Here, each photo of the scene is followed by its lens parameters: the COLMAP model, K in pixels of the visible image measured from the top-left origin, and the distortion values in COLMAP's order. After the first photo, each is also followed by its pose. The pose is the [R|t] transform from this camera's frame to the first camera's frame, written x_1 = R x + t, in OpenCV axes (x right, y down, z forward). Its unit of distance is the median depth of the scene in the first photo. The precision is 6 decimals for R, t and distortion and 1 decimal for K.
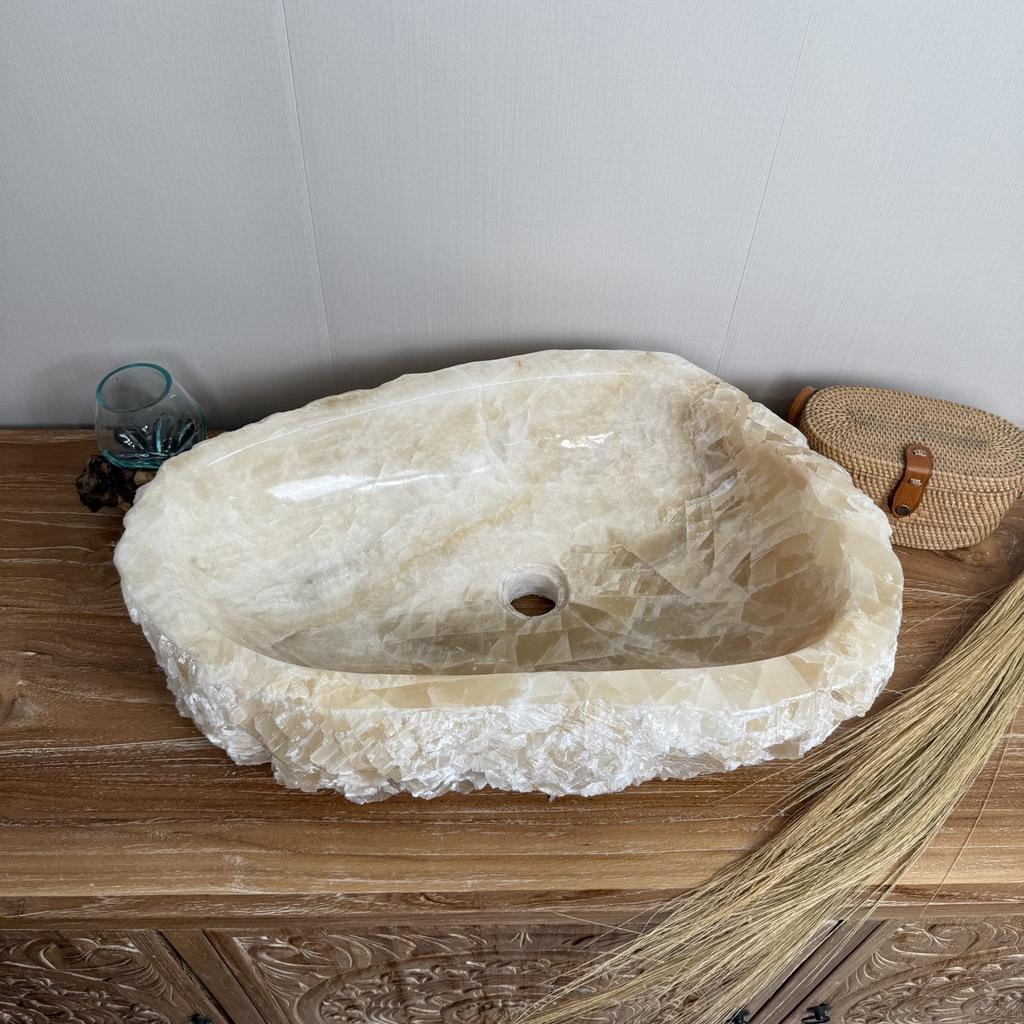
lens RADIAL K [[1006.5, 0, 517.0], [0, 1006.5, 506.5], [0, 0, 1]] dist [-0.040010, 0.000000]
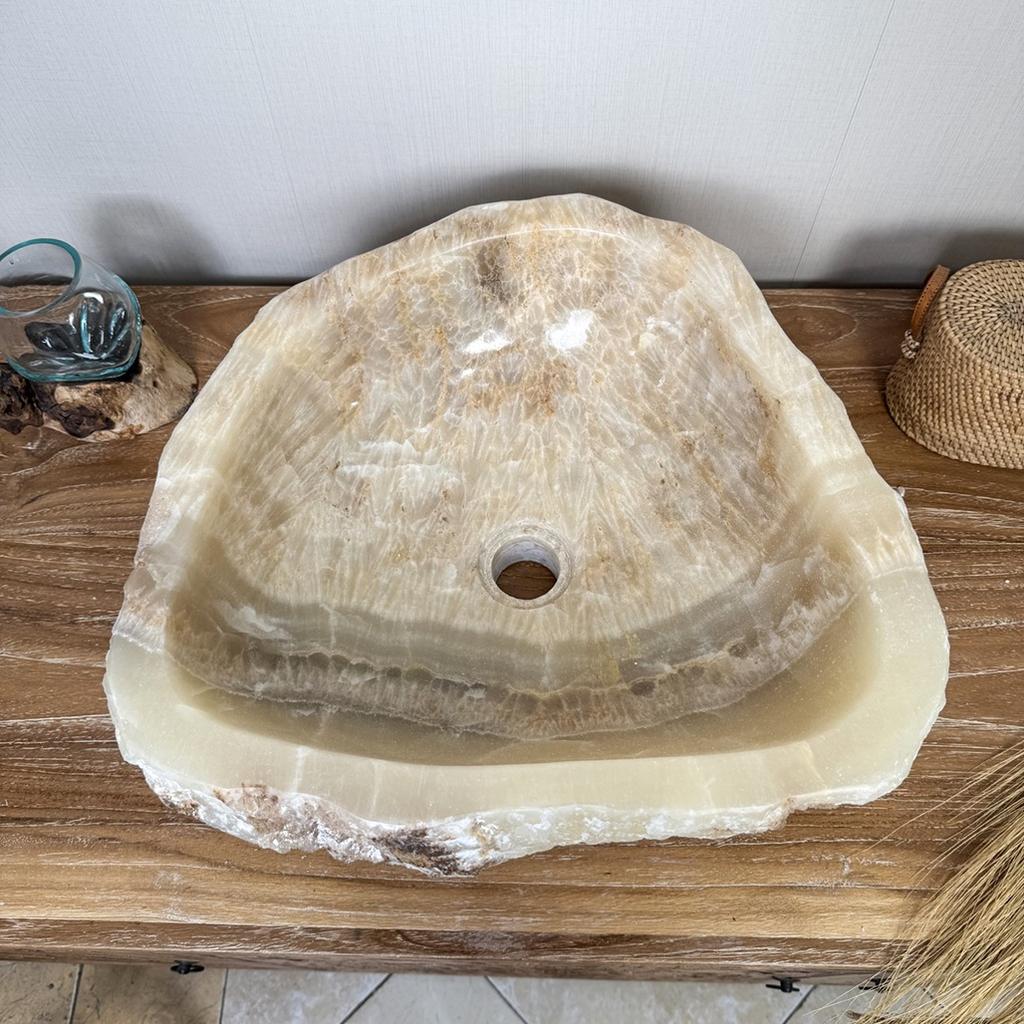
lens RADIAL K [[1006.5, 0, 513.7], [0, 1006.5, 516.1], [0, 0, 1]] dist [-0.040010, 0.000000]
pose [[0.997533, 0.019781, -0.067351, 0.042467], [-0.002617, 0.969289, 0.245909, -0.127525], [0.070147, -0.245126, 0.966950, 0.301931]]
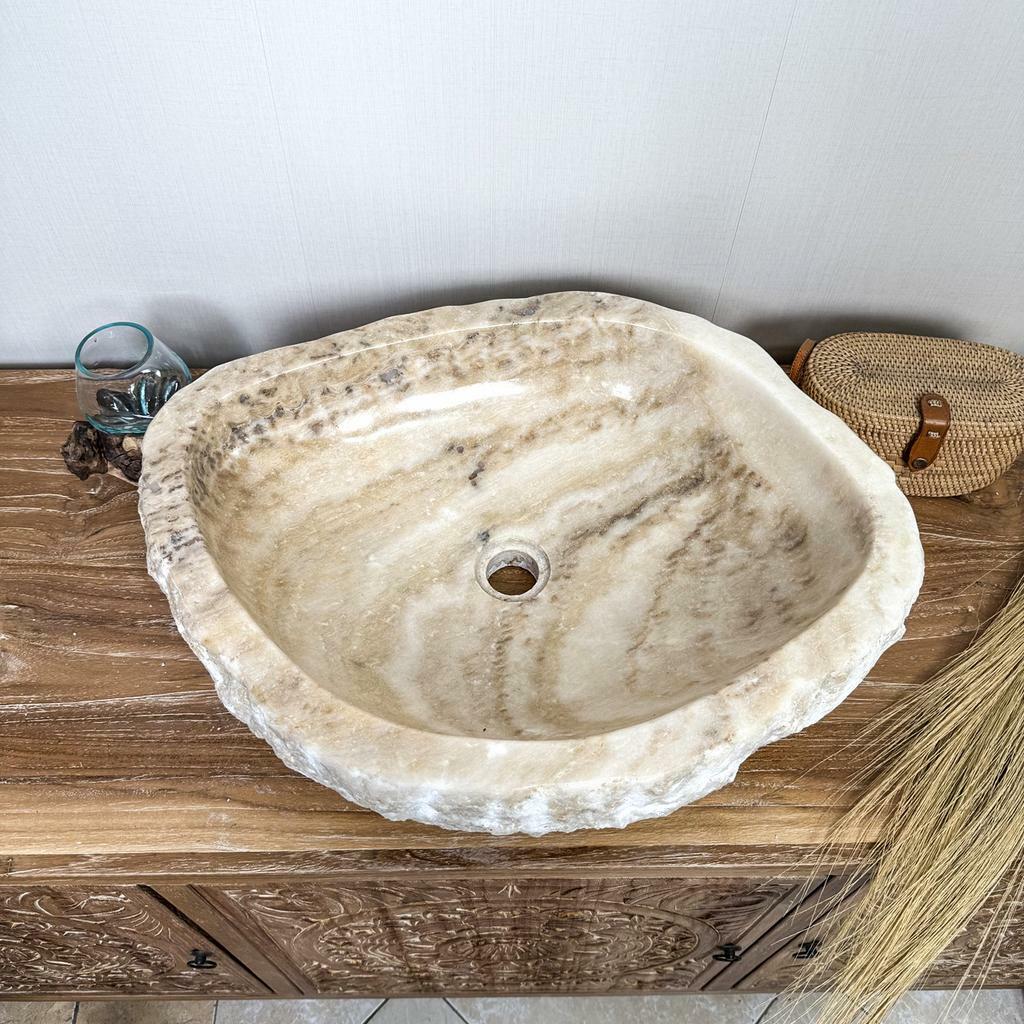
lens RADIAL K [[1006.5, 0, 506.8], [0, 1006.5, 511.4], [0, 0, 1]] dist [-0.040010, 0.000000]
pose [[0.999717, -0.006586, -0.022881, 0.027814], [0.008949, 0.994458, 0.104750, -0.050822], [0.022064, -0.104925, 0.994235, 0.044460]]
